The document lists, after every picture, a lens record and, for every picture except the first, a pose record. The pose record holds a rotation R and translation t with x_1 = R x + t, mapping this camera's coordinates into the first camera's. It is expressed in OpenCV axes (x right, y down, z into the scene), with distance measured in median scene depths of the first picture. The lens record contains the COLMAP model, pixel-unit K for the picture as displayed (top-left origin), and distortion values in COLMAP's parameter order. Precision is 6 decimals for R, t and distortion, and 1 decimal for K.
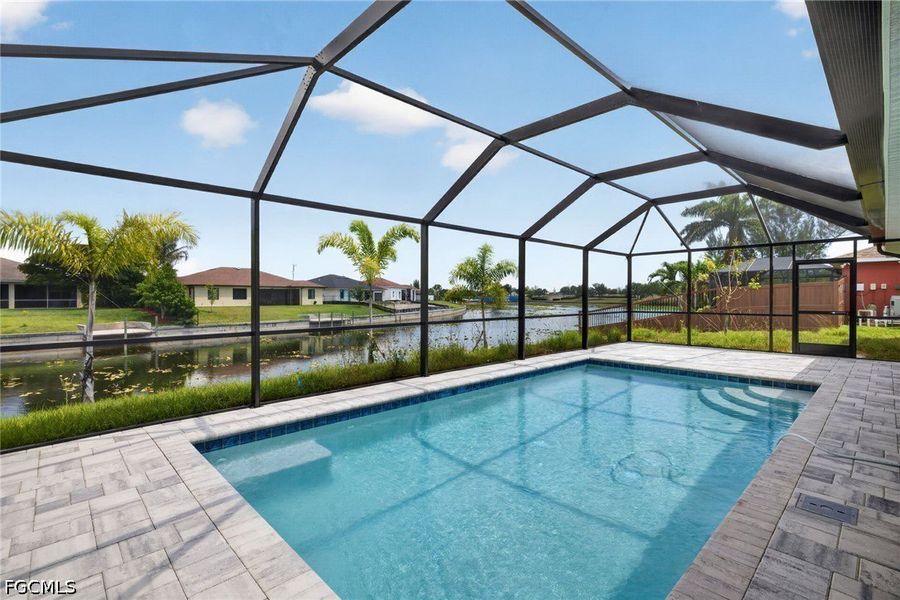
lens RADIAL K [[416.0, 0, 430.3], [0, 416.0, 296.4], [0, 0, 1]] dist [-0.001420, 0.000450]
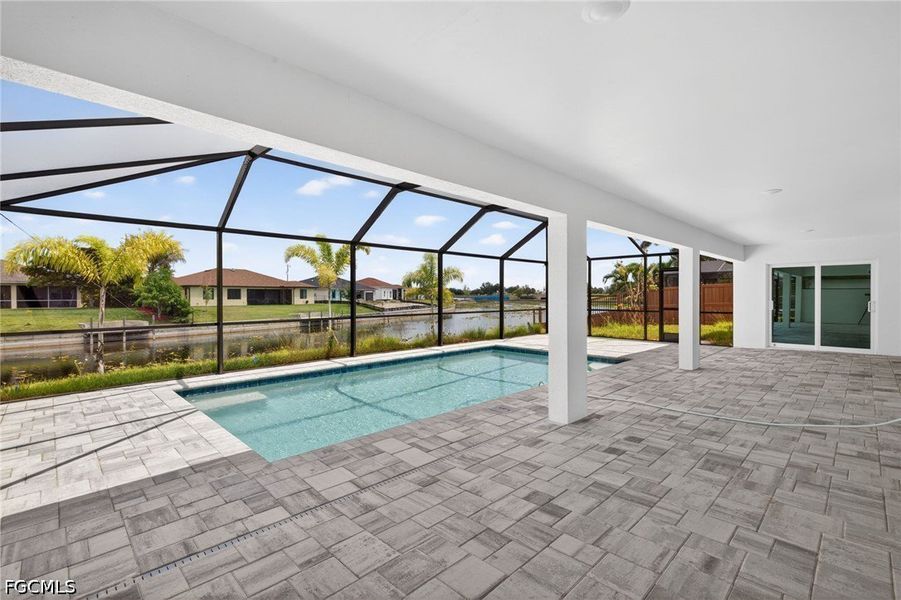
lens RADIAL K [[416.5, 0, 444.3], [0, 416.5, 298.8], [0, 0, 1]] dist [-0.001420, 0.000450]
pose [[0.999668, -0.002744, 0.025633, 0.072944], [0.002531, 0.999962, 0.008338, -0.002128], [-0.025655, -0.008271, 0.999637, -0.106381]]
